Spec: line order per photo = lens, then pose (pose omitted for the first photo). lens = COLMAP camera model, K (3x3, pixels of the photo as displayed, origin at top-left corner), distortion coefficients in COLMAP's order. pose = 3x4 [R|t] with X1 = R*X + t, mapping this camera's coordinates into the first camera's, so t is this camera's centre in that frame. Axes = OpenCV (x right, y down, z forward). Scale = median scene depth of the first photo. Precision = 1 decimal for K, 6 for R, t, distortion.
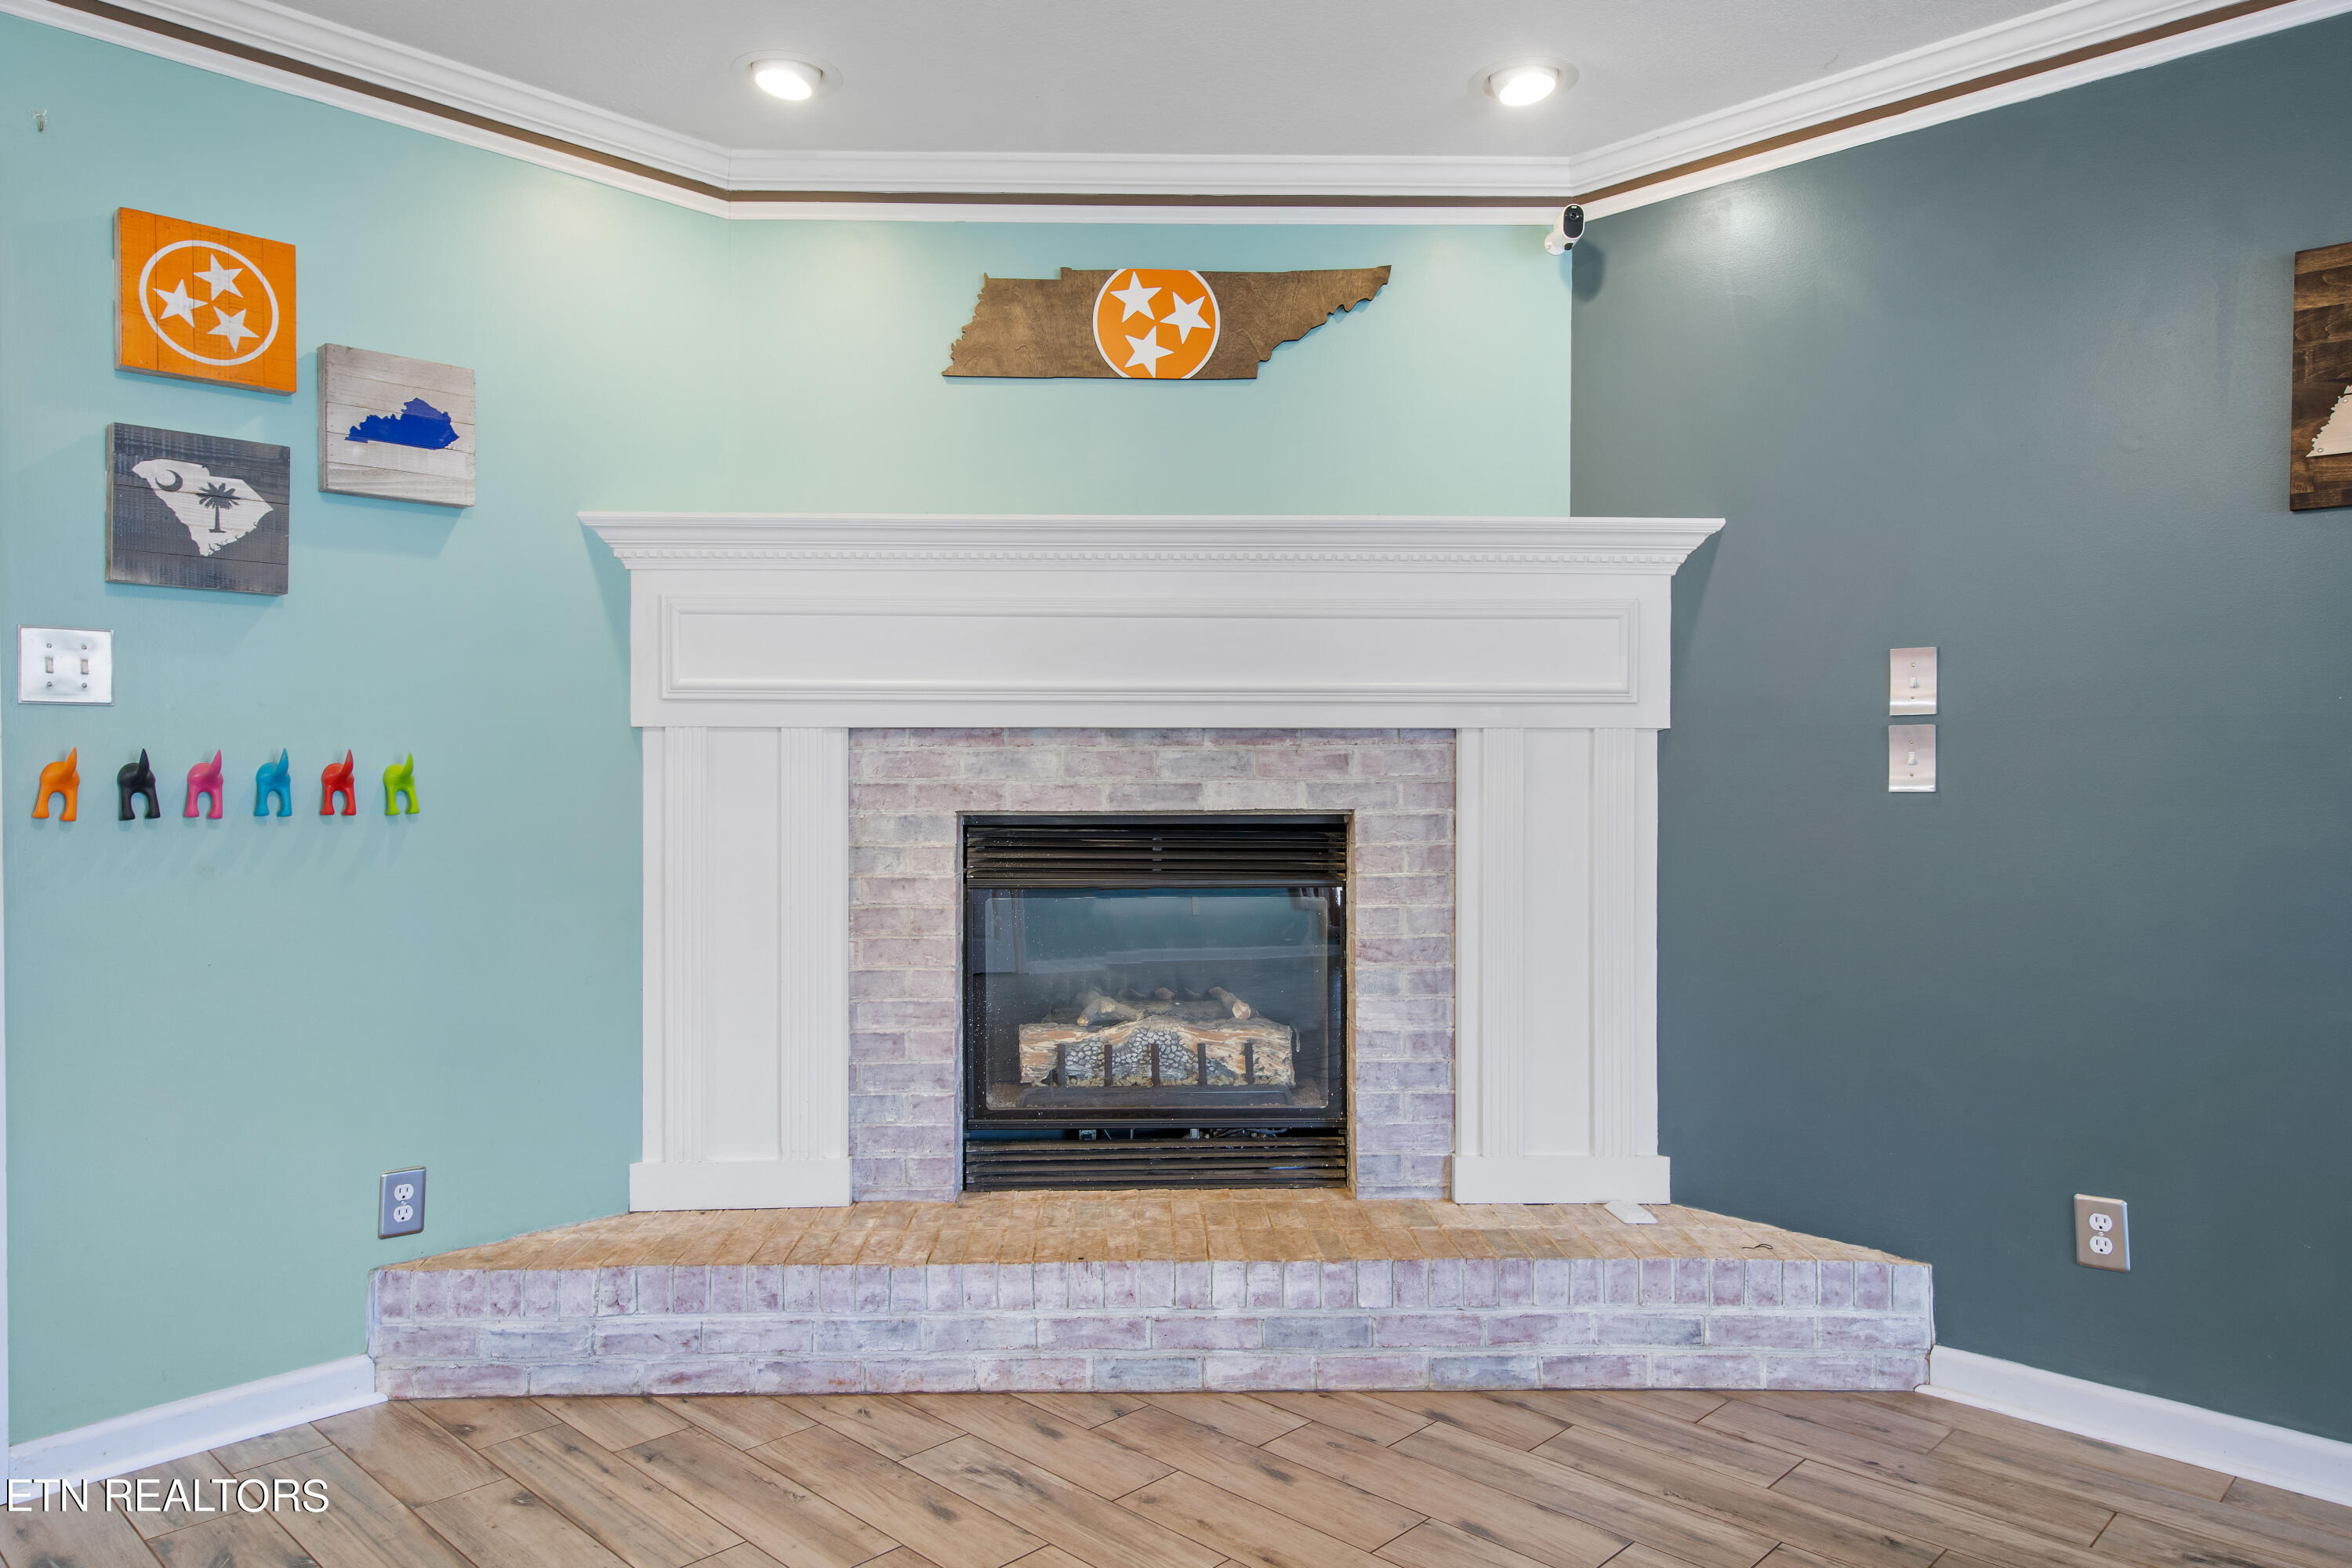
lens RADIAL K [[1536.7, 0, 1176.0], [0, 1536.7, 784.0], [0, 0, 1]] dist [0.009216, 0.003103]
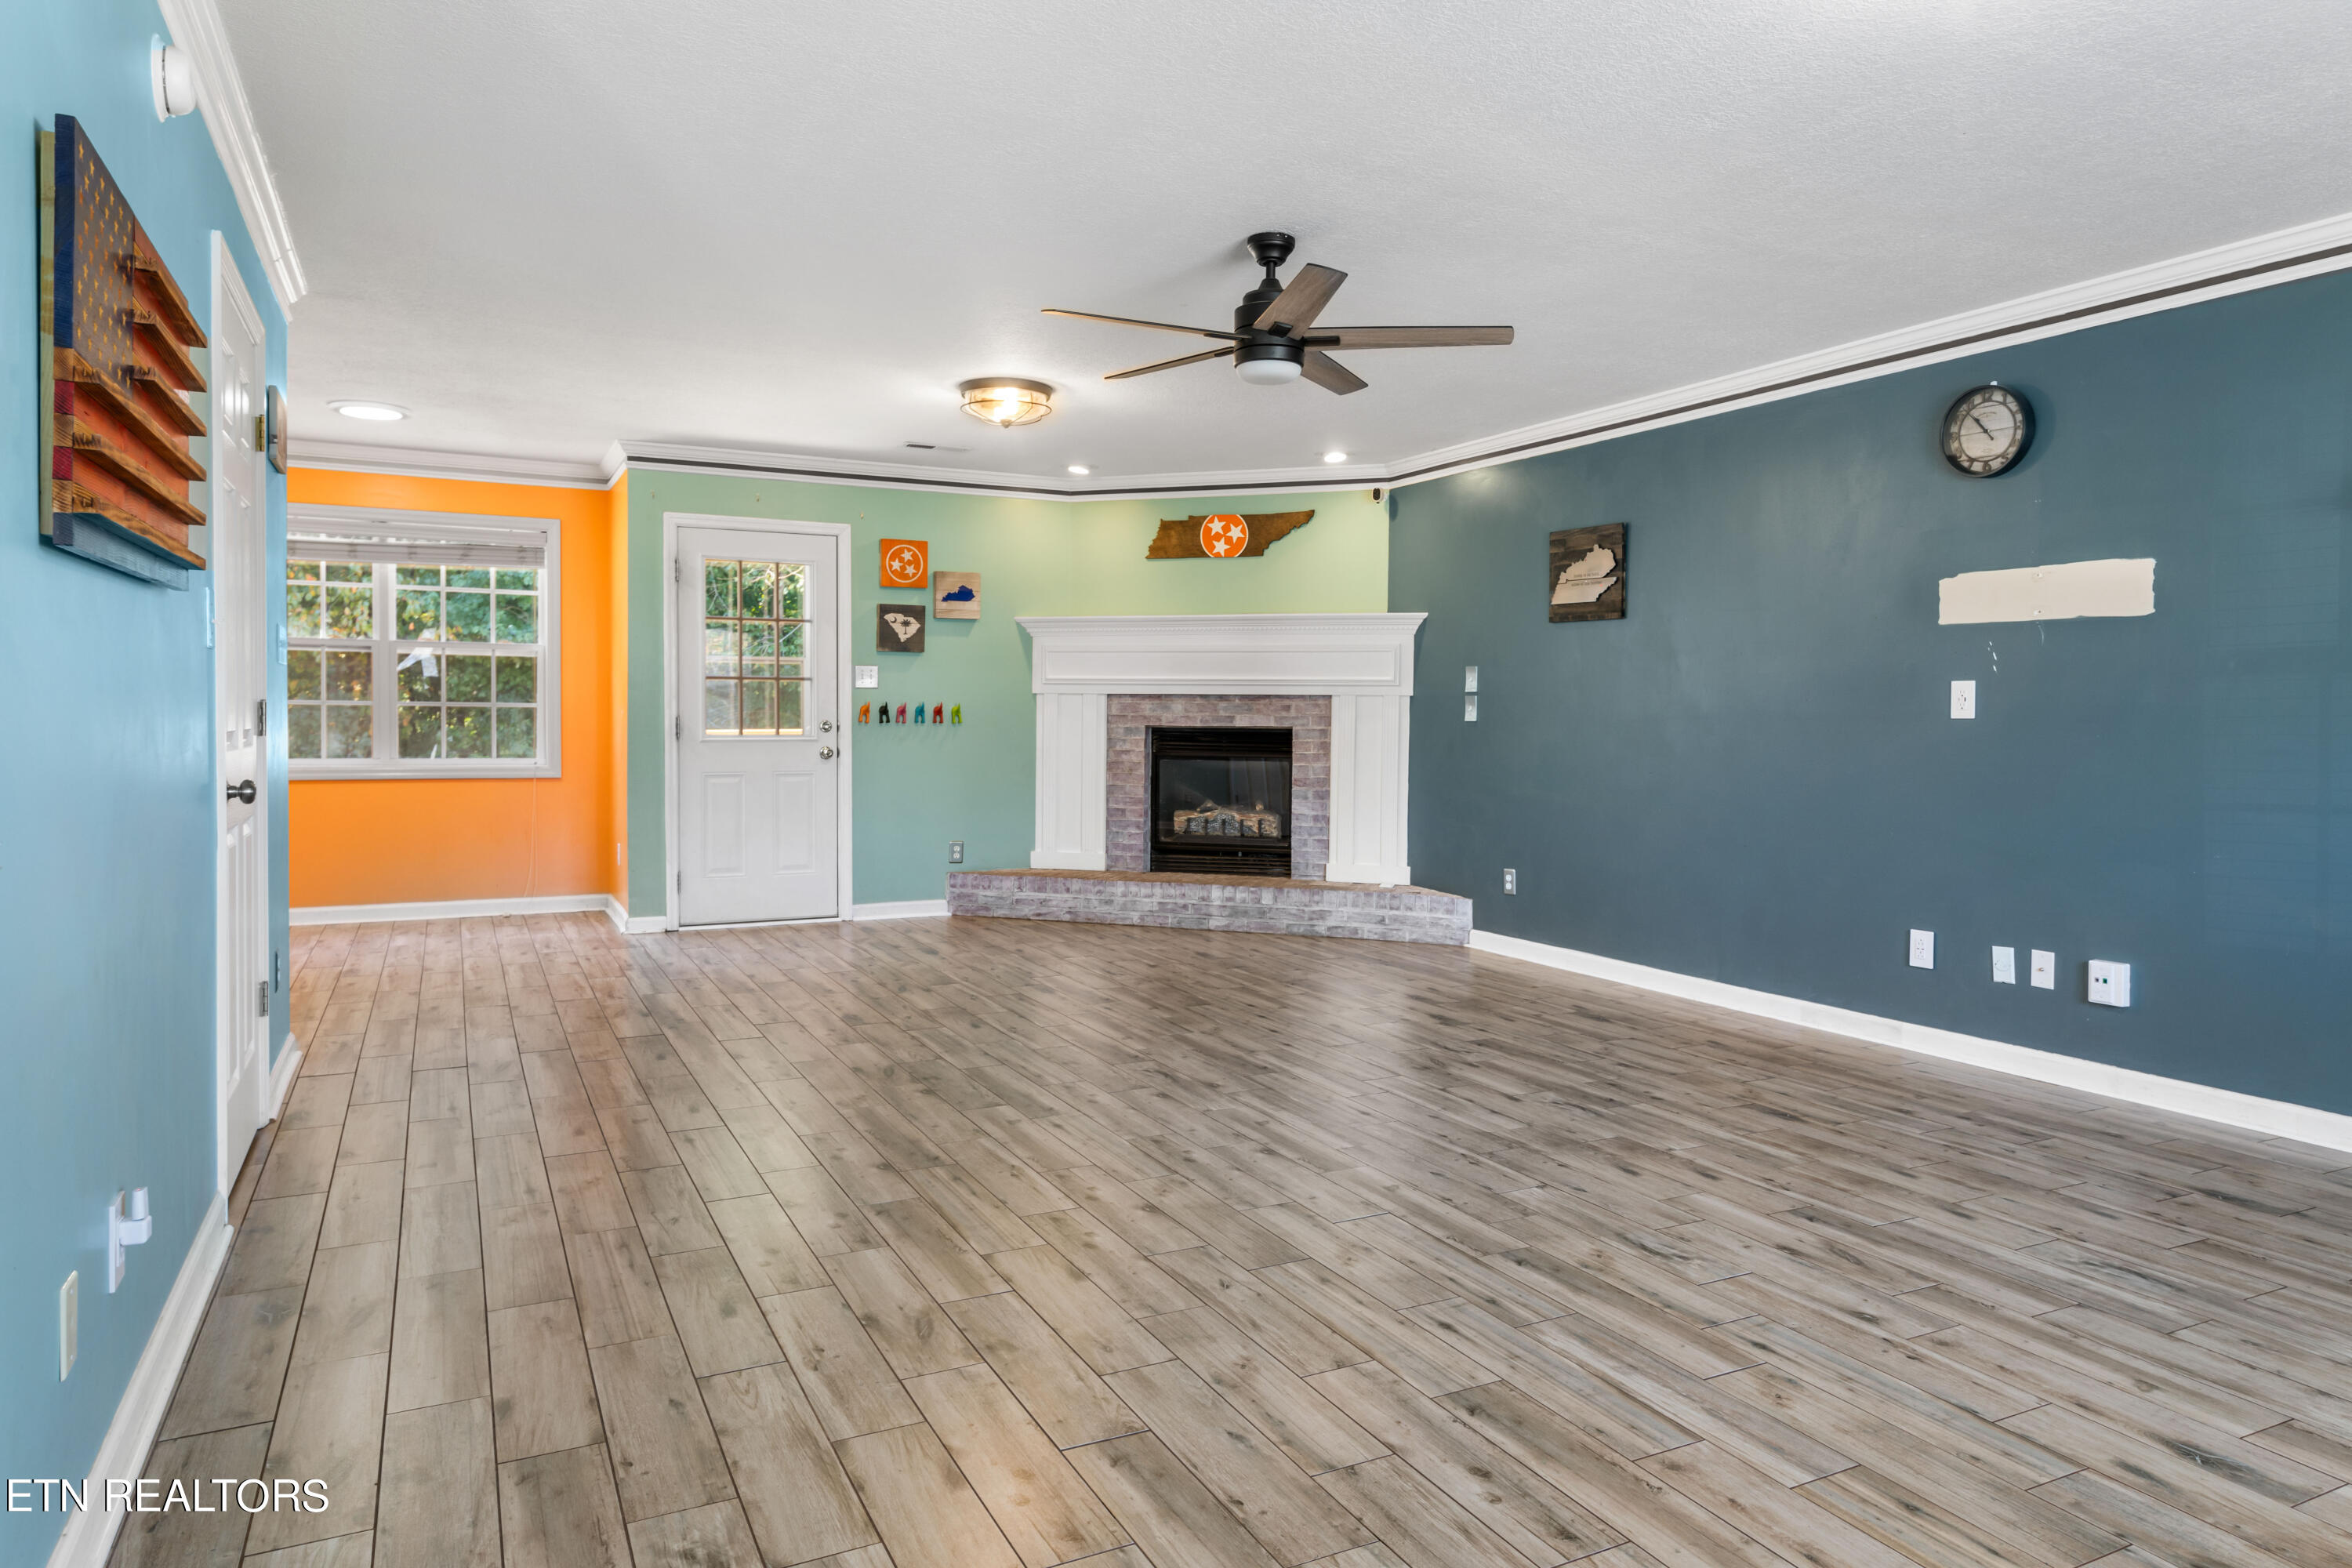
lens RADIAL K [[1449.8, 0, 1183.3], [0, 1449.8, 748.0], [0, 0, 1]] dist [-0.001765, -0.000123]
pose [[0.944107, 0.015786, -0.329262, 0.748442], [-0.010468, 0.999785, 0.017917, 0.010920], [0.329474, -0.013468, 0.944069, -1.348969]]
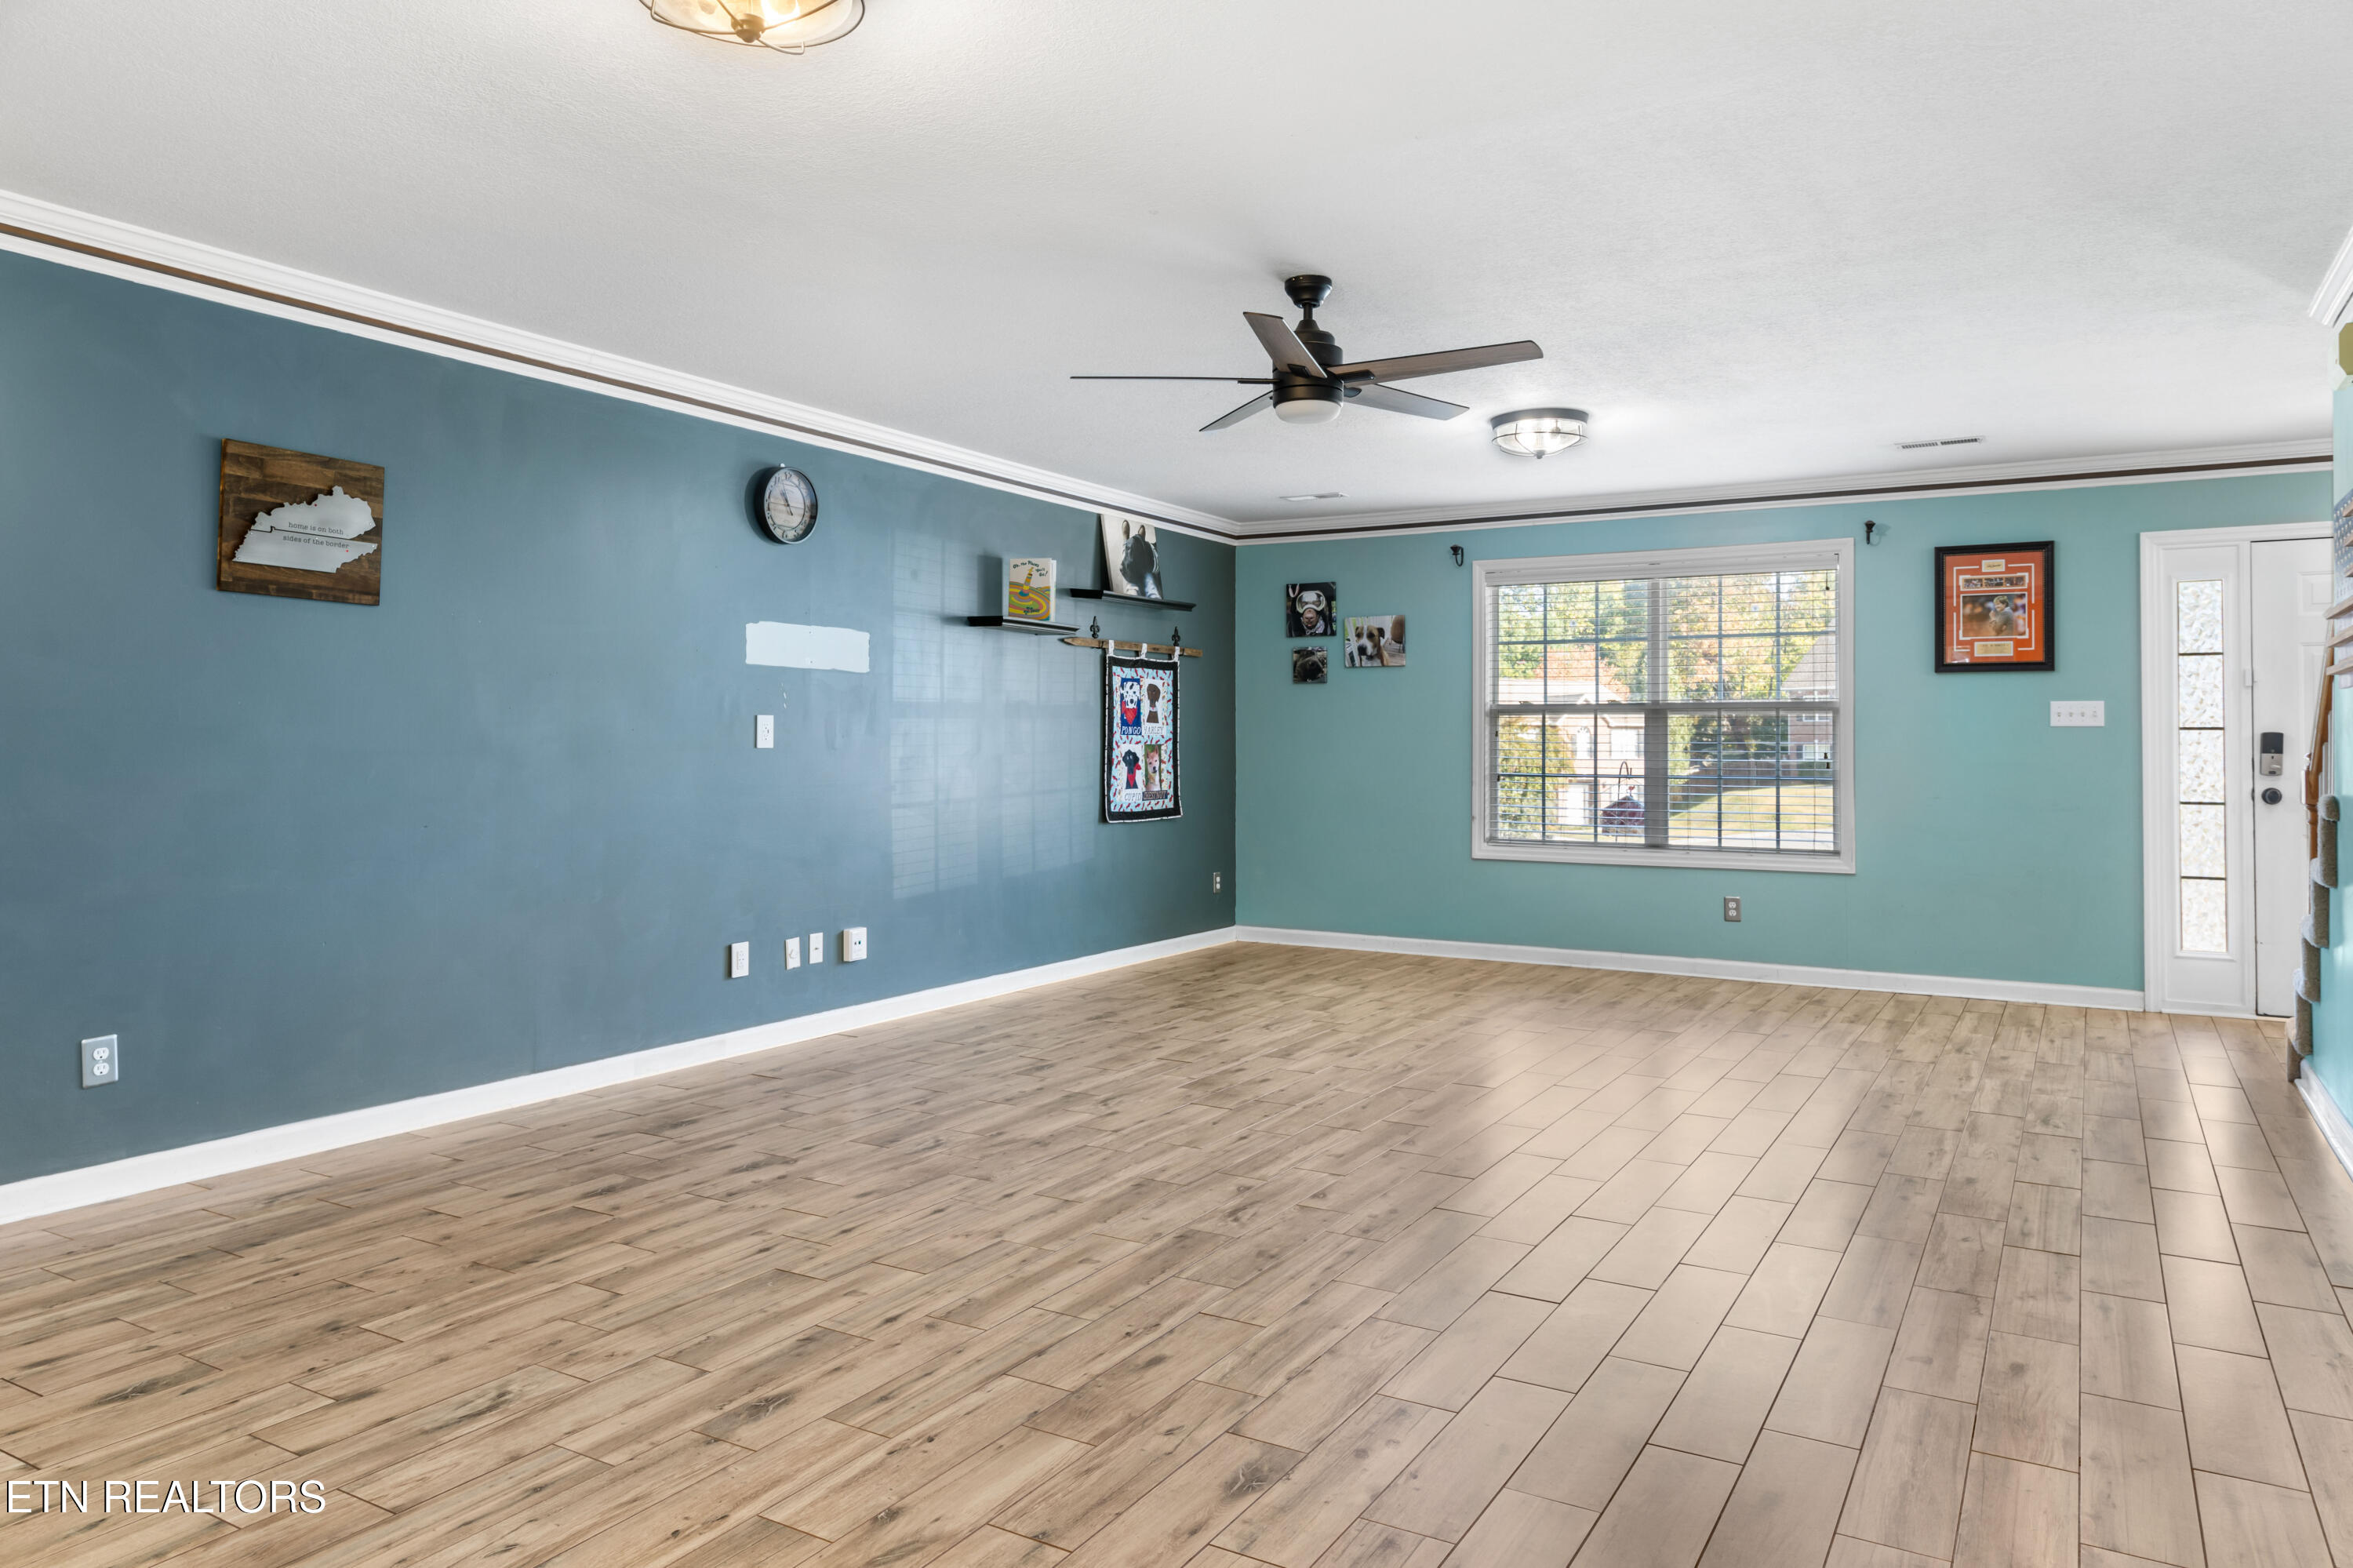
lens RADIAL K [[1541.7, 0, 1138.4], [0, 1541.7, 778.3], [0, 0, 1]] dist [0.001646, 0.000679]
pose [[-0.211710, -0.024426, 0.977027, -0.861705], [-0.000559, 0.999690, 0.024872, -0.011593], [-0.977332, 0.004719, -0.211658, 0.290261]]
